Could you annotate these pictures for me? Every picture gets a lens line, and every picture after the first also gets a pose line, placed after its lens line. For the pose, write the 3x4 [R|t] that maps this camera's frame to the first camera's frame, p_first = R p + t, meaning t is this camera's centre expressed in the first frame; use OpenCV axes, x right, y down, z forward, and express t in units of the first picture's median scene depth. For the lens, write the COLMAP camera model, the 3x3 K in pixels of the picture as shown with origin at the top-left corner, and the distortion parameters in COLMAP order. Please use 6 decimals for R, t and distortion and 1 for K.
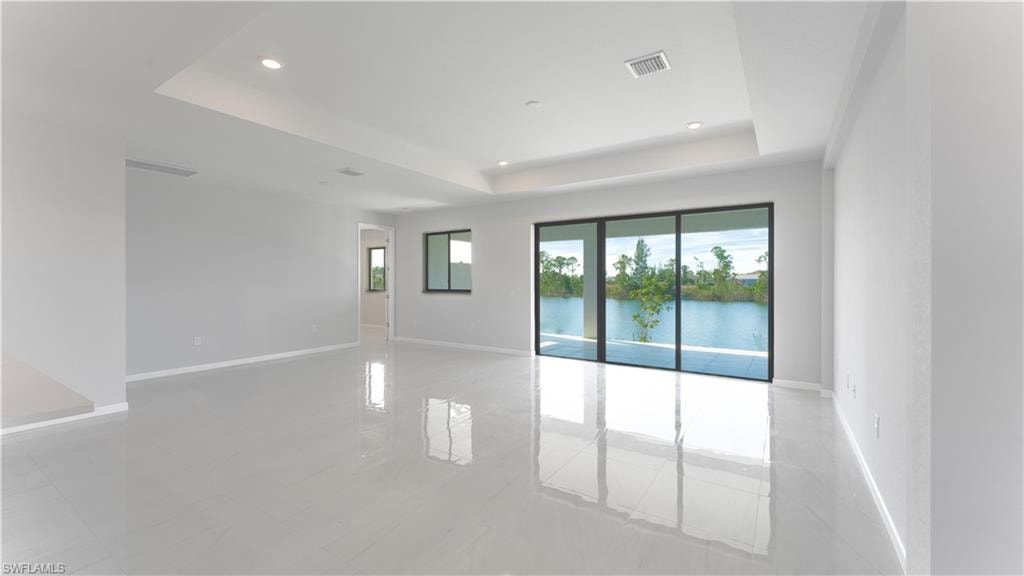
lens RADIAL K [[403.7, 0, 514.2], [0, 403.7, 283.5], [0, 0, 1]] dist [0.020107, 0.000159]
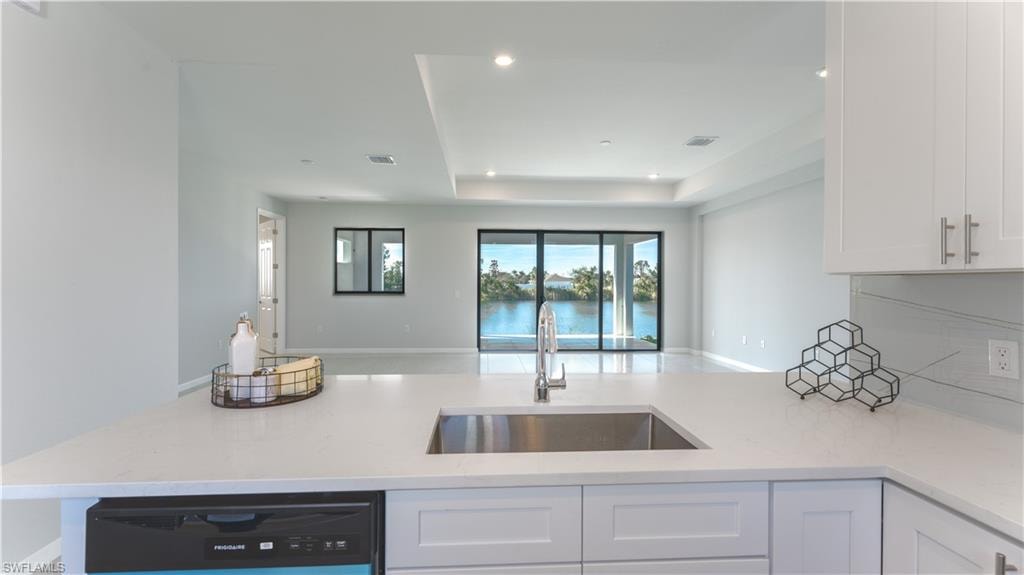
lens RADIAL K [[403.7, 0, 492.4], [0, 403.7, 280.8], [0, 0, 1]] dist [0.020107, 0.000159]
pose [[0.818358, 0.006941, 0.574666, -0.442612], [-0.001416, 0.999948, -0.010060, -0.000338], [-0.574707, 0.007419, 0.818326, 0.081712]]
